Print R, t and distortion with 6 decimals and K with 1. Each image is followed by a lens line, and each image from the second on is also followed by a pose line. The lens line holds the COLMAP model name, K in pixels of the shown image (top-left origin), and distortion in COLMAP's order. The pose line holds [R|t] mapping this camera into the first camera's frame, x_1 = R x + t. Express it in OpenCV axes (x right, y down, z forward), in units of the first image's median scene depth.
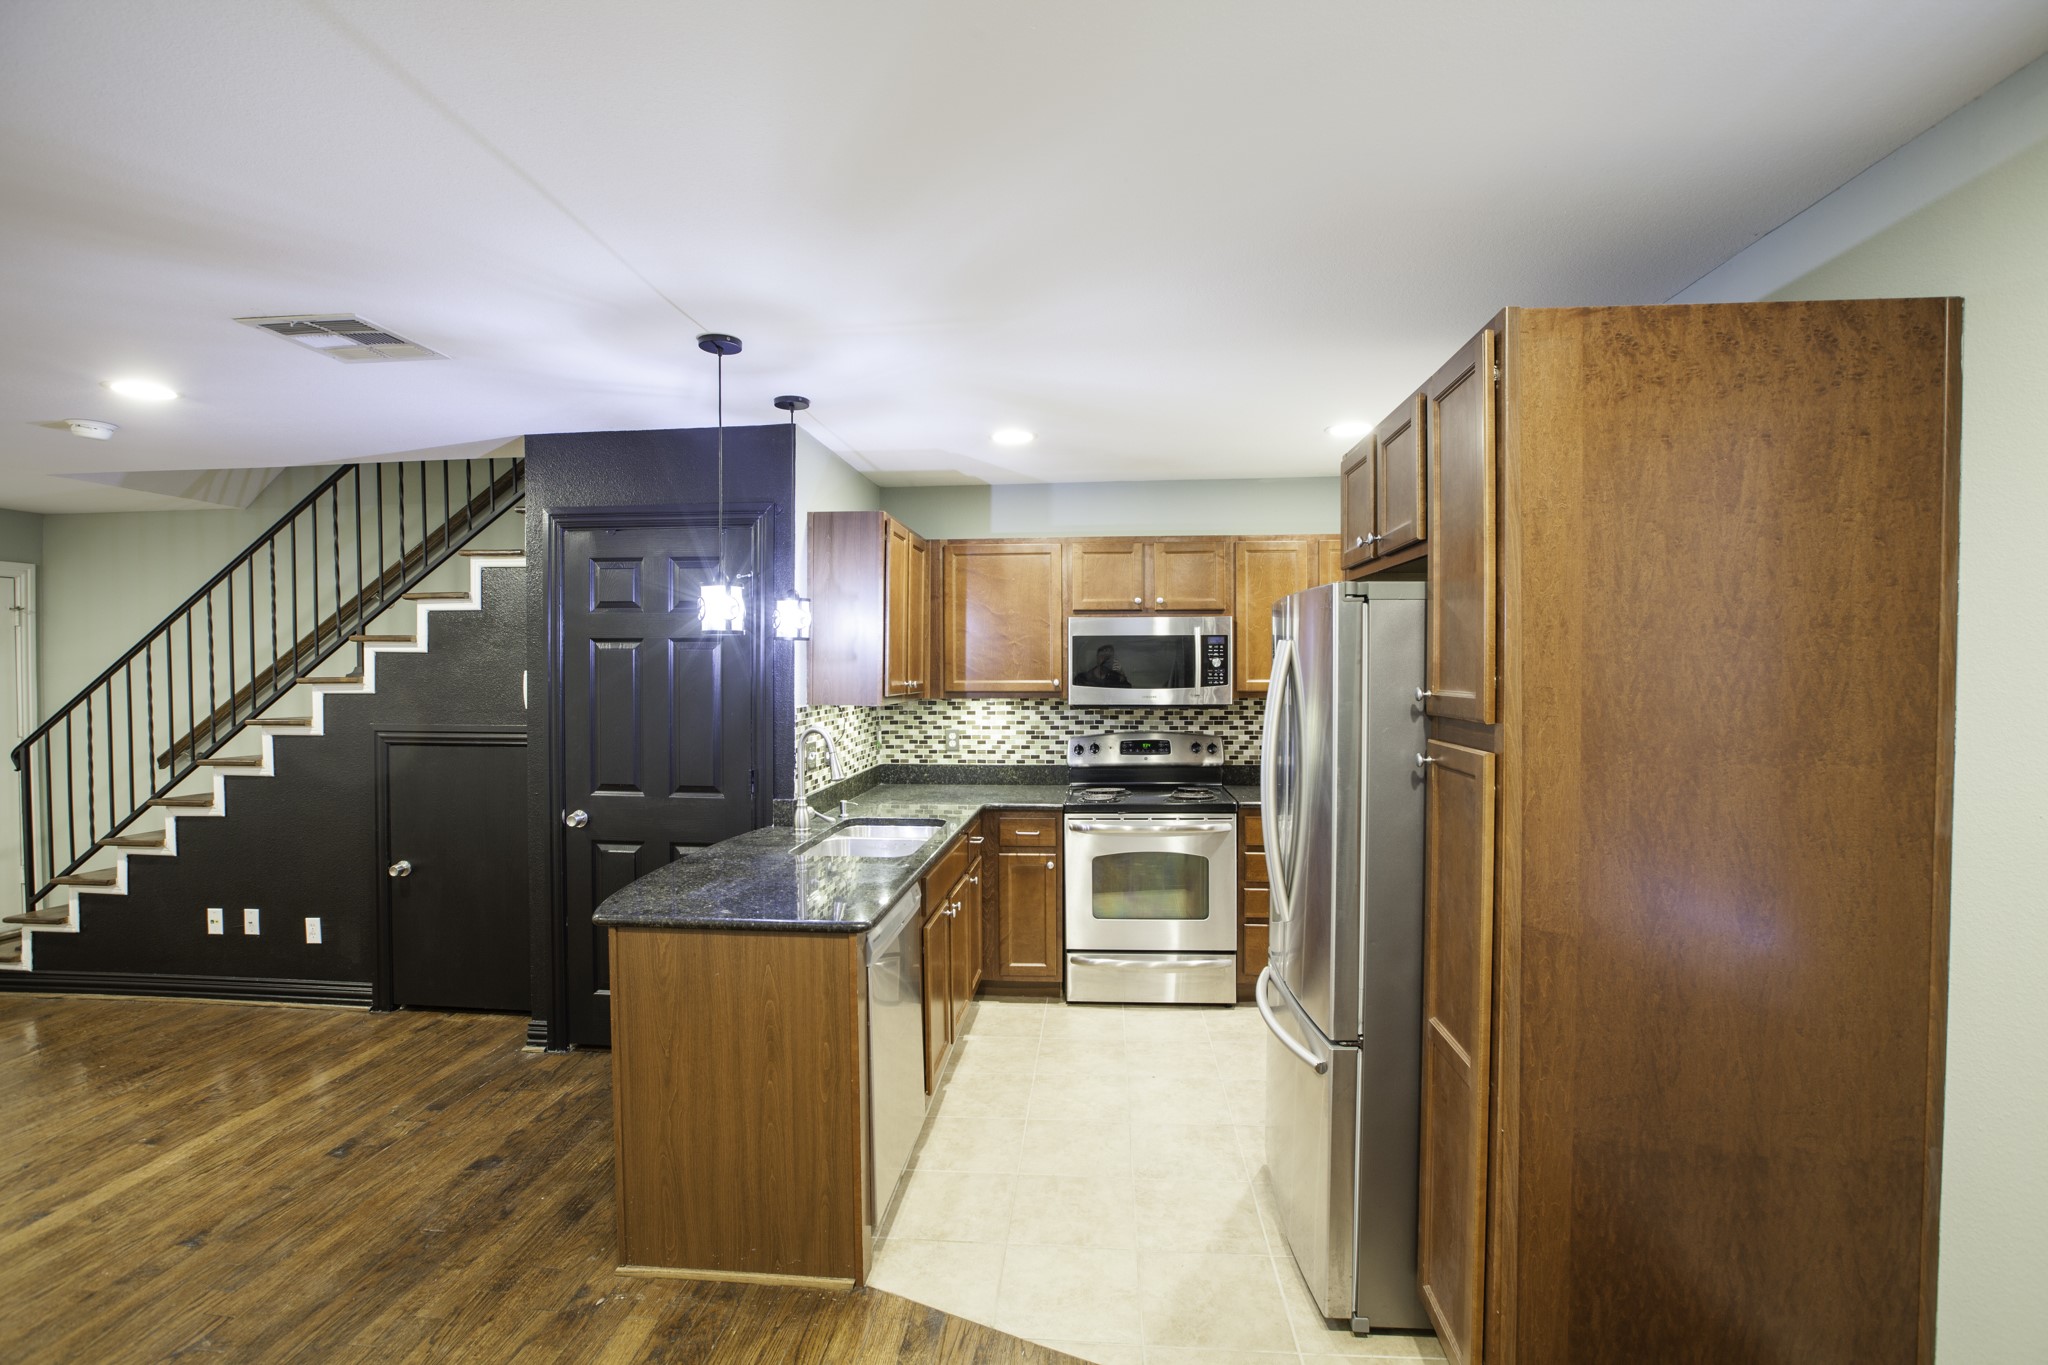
lens RADIAL K [[935.3, 0, 1029.1], [0, 935.3, 682.2], [0, 0, 1]] dist [-0.047729, 0.016788]
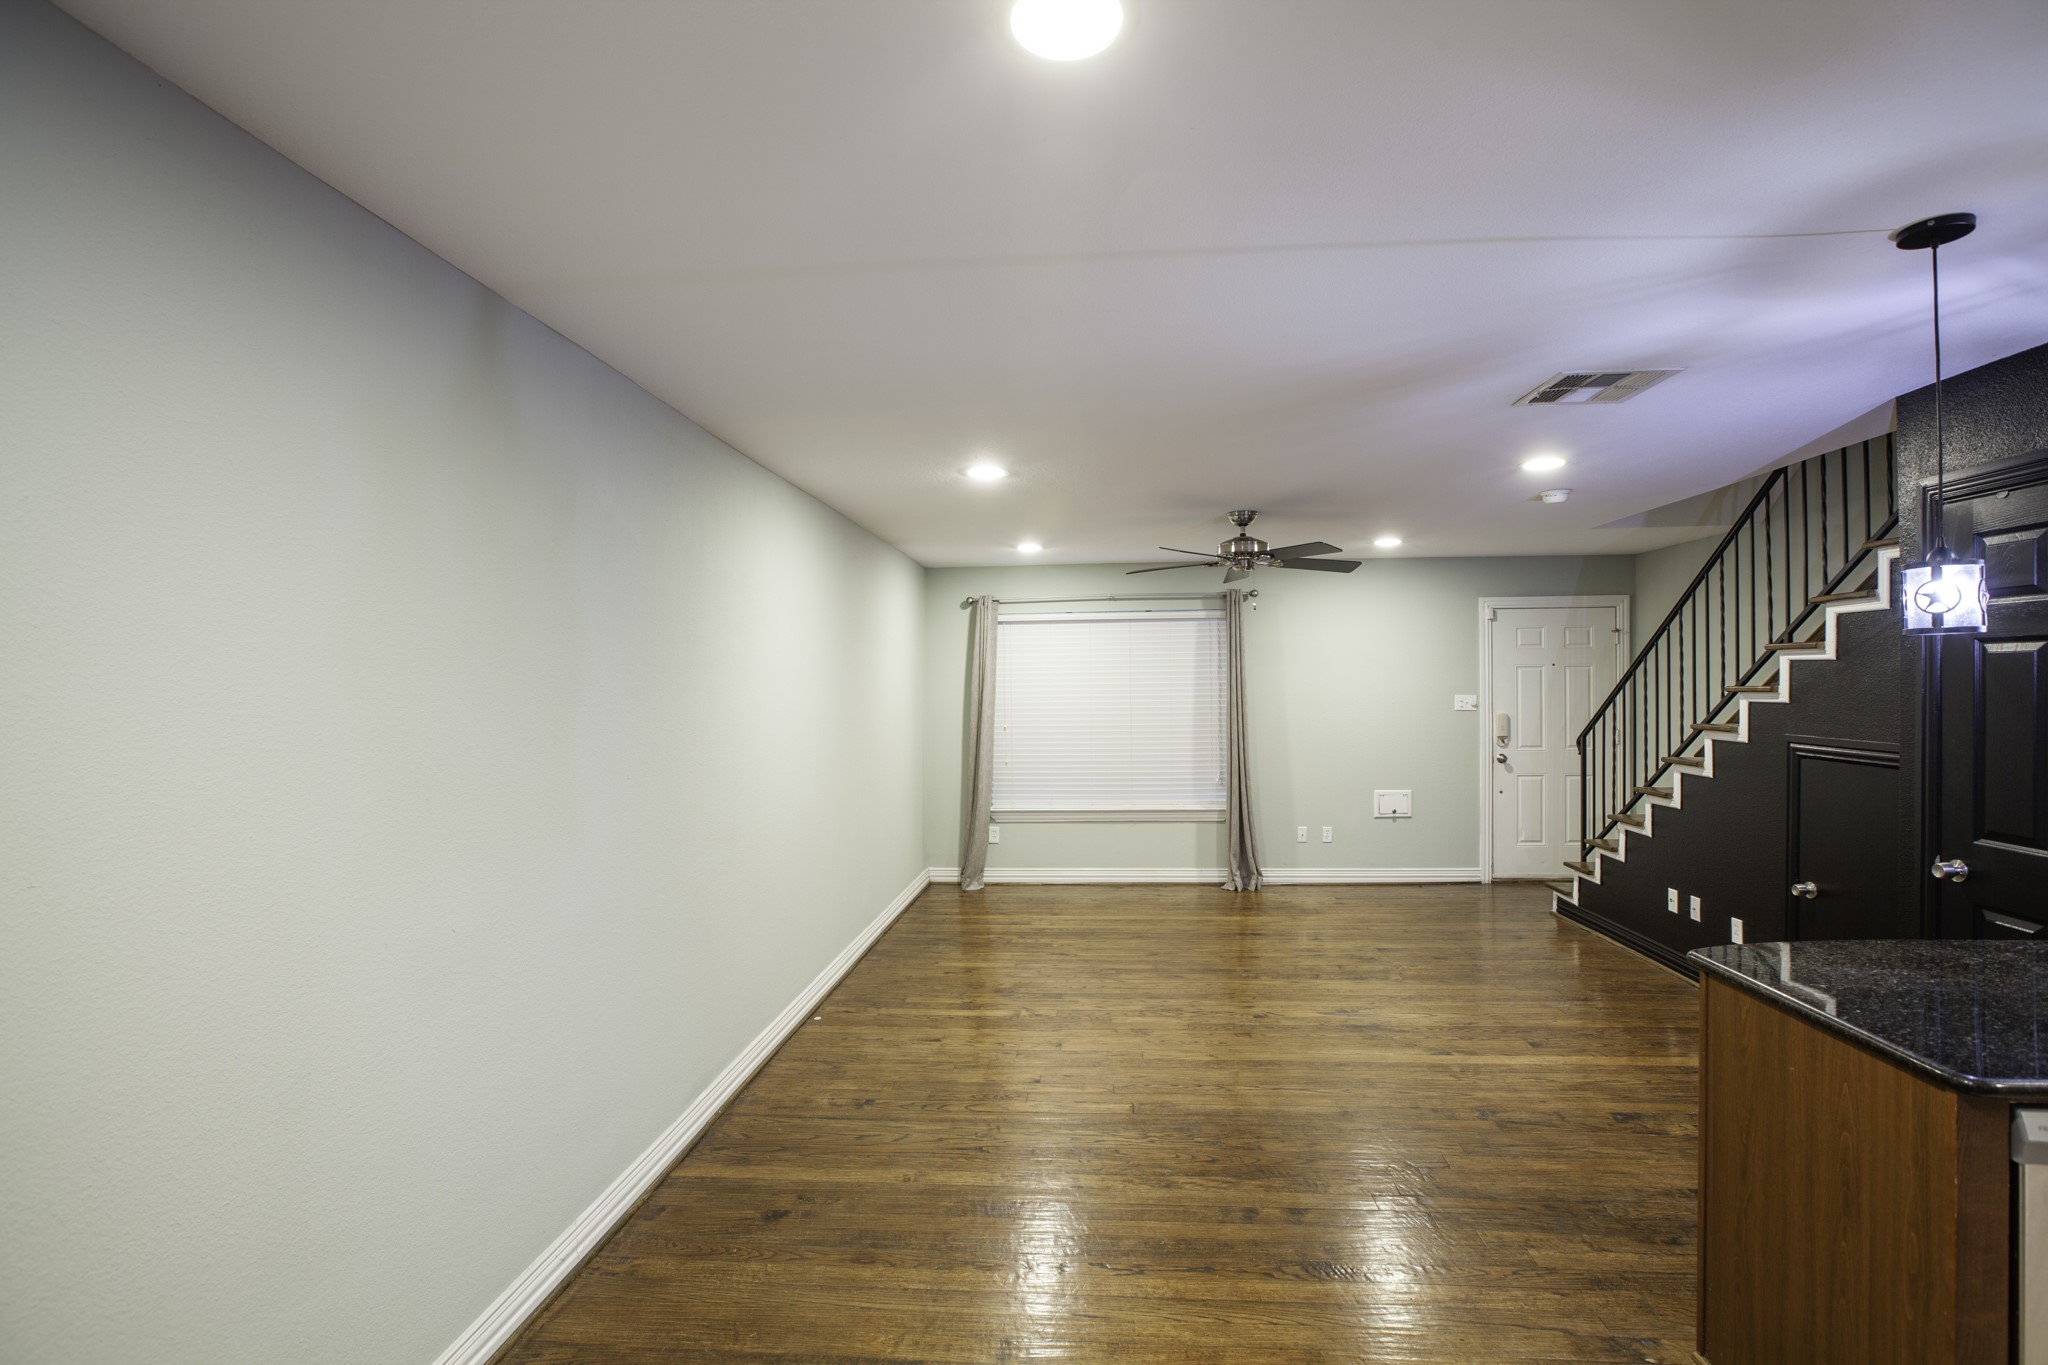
lens RADIAL K [[935.3, 0, 1033.5], [0, 935.3, 686.2], [0, 0, 1]] dist [-0.047729, 0.016788]
pose [[0.012459, 0.007298, -0.999896, 0.235028], [-0.007989, 0.999942, 0.007199, -0.006469], [0.999890, 0.007898, 0.012516, 0.186035]]
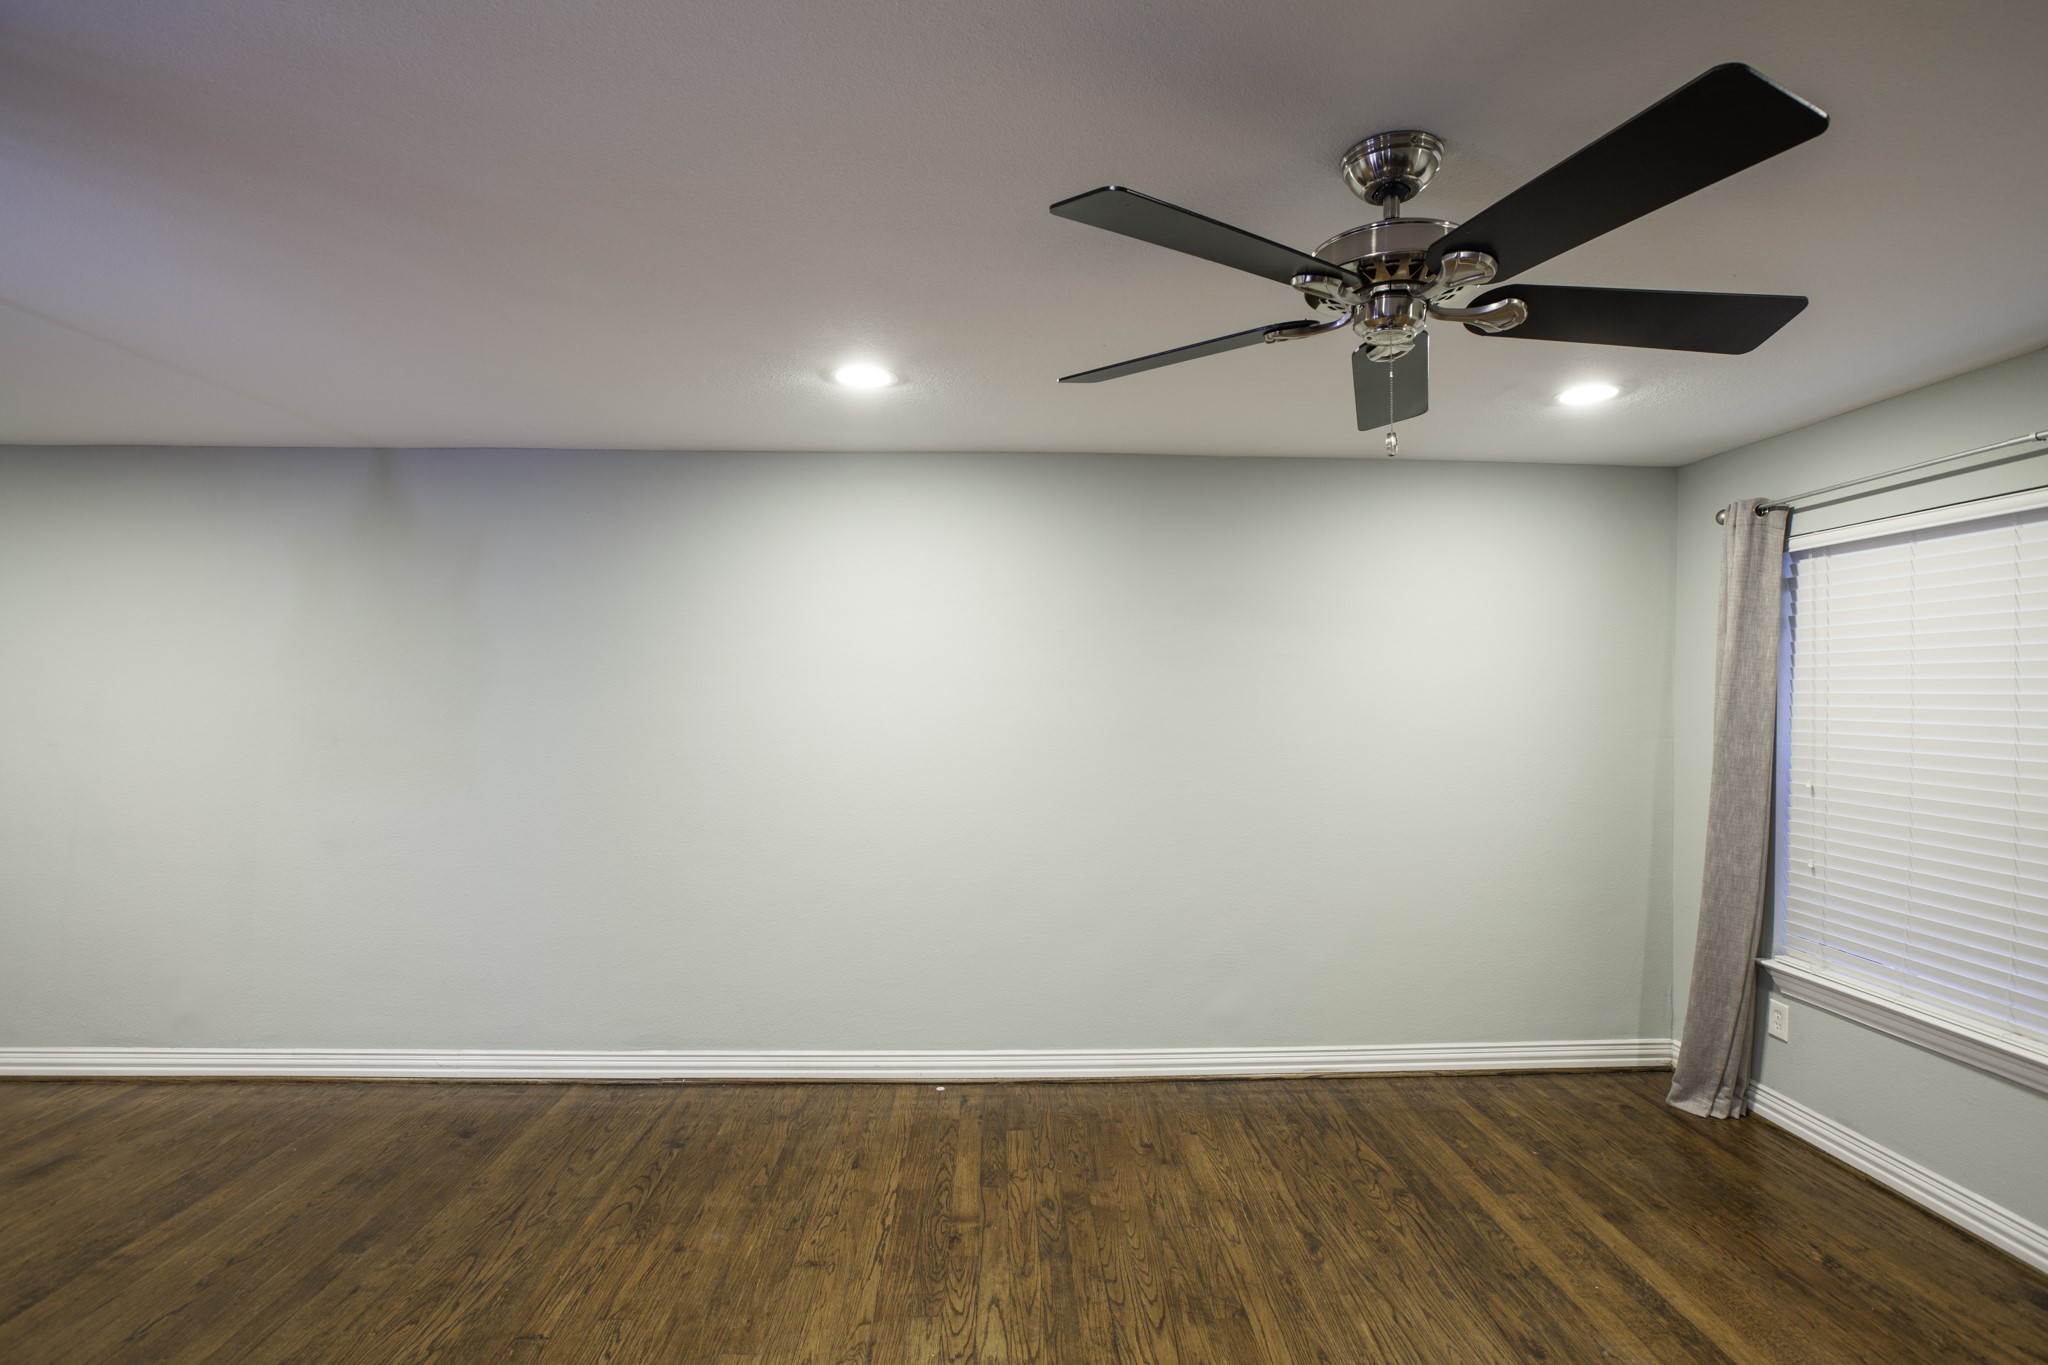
lens RADIAL K [[935.3, 0, 1031.3], [0, 935.3, 696.3], [0, 0, 1]] dist [-0.047729, 0.016788]
pose [[-0.992371, 0.002690, -0.123257, -0.780677], [0.000398, 0.999827, 0.018619, -0.008110], [0.123286, 0.018428, -0.992200, 0.823697]]
